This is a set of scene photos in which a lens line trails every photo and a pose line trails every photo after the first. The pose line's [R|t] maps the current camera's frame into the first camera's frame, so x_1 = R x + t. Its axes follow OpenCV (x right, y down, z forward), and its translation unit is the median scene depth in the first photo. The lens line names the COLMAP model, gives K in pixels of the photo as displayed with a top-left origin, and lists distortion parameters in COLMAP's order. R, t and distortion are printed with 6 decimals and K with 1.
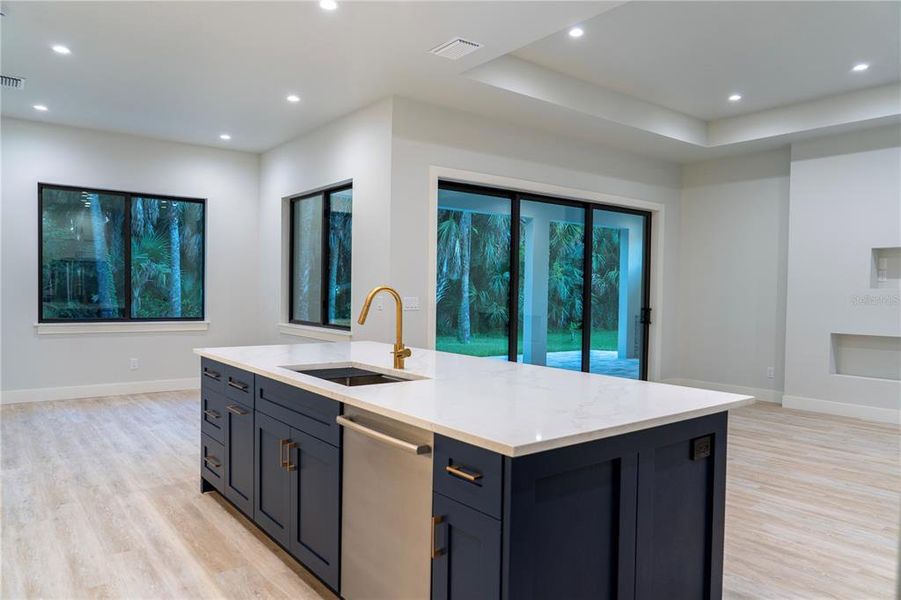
lens RADIAL K [[613.8, 0, 450.8], [0, 613.8, 303.6], [0, 0, 1]] dist [-0.010976, 0.000670]
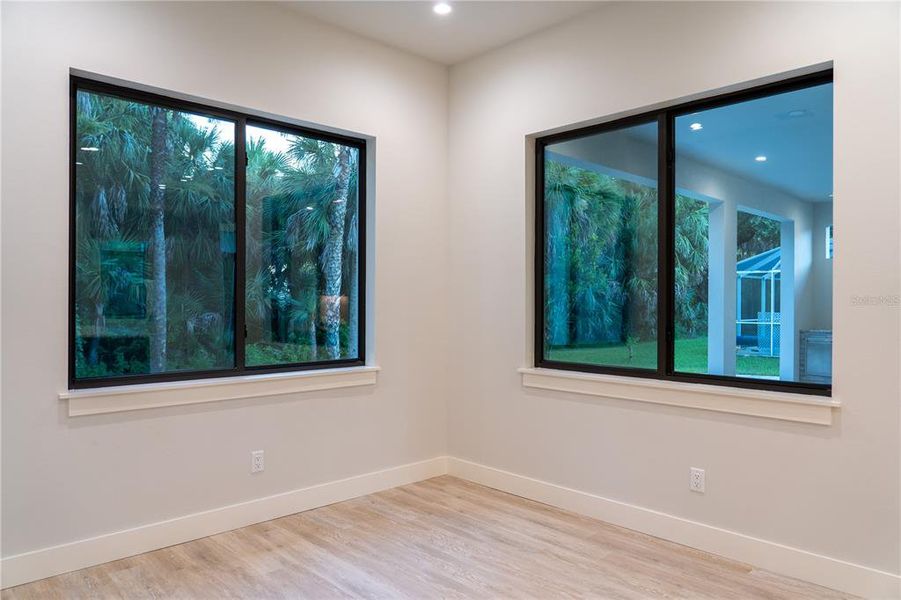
lens RADIAL K [[613.8, 0, 450.8], [0, 613.8, 303.6], [0, 0, 1]] dist [-0.010976, 0.000670]
pose [[0.994423, -0.012757, 0.104693, -0.399889], [0.014541, 0.999762, -0.016292, -0.017017], [-0.104460, 0.017723, 0.994371, 0.475331]]
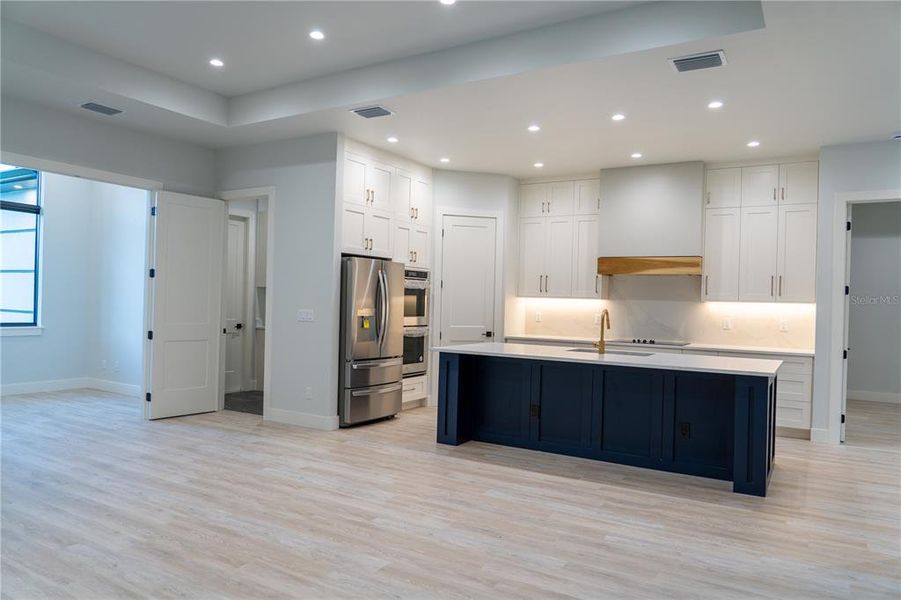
lens RADIAL K [[613.8, 0, 450.8], [0, 613.8, 303.6], [0, 0, 1]] dist [-0.010976, 0.000670]
pose [[-0.935398, -0.036382, -0.351720, 0.538254], [-0.045080, 0.998846, 0.016568, -0.031505], [0.350712, 0.031354, -0.935958, 1.391995]]
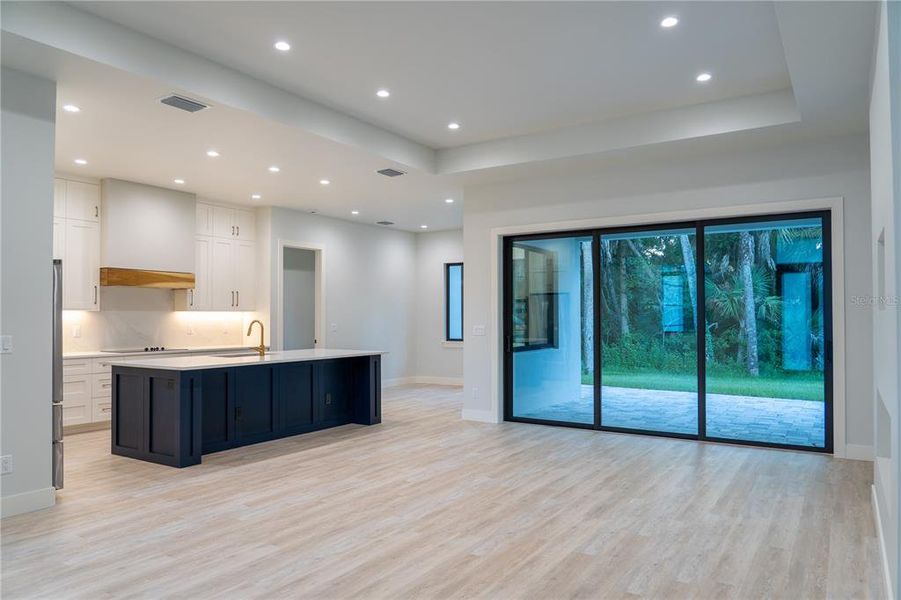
lens RADIAL K [[613.8, 0, 450.8], [0, 613.8, 303.6], [0, 0, 1]] dist [-0.010976, 0.000670]
pose [[0.331483, -0.034261, -0.942839, 1.249930], [-0.013906, 0.999054, -0.041193, -0.003900], [0.943359, 0.026766, 0.330693, 0.492026]]
